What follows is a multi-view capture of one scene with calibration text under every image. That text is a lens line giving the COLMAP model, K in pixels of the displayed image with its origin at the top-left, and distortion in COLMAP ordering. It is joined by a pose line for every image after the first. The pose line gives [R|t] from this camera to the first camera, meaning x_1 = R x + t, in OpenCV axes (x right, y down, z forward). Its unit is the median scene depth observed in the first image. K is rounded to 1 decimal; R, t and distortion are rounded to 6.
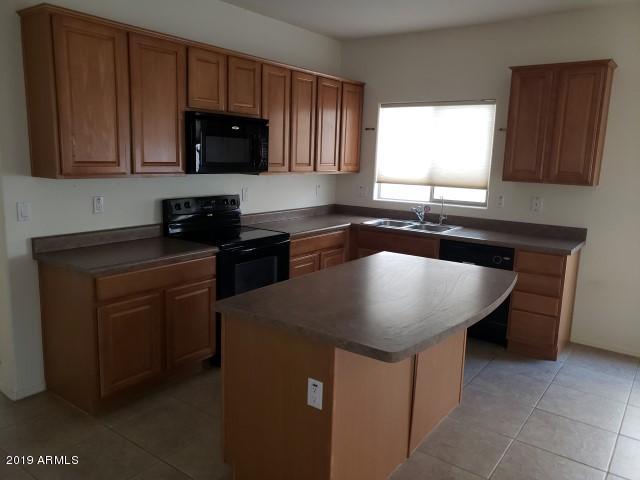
lens RADIAL K [[504.0, 0, 320.0], [0, 504.0, 240.0], [0, 0, 1]] dist [0.051287, 0.001552]
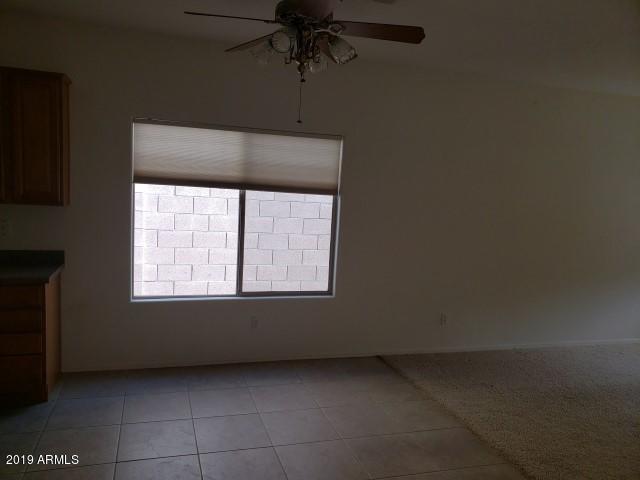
lens RADIAL K [[492.1, 0, 320.0], [0, 492.1, 240.0], [0, 0, 1]] dist [0.002085, -0.002866]
pose [[0.579663, -0.081406, 0.810780, 0.067570], [0.106921, 0.993993, 0.023359, -0.014026], [-0.807811, 0.073149, 0.584885, 0.096426]]
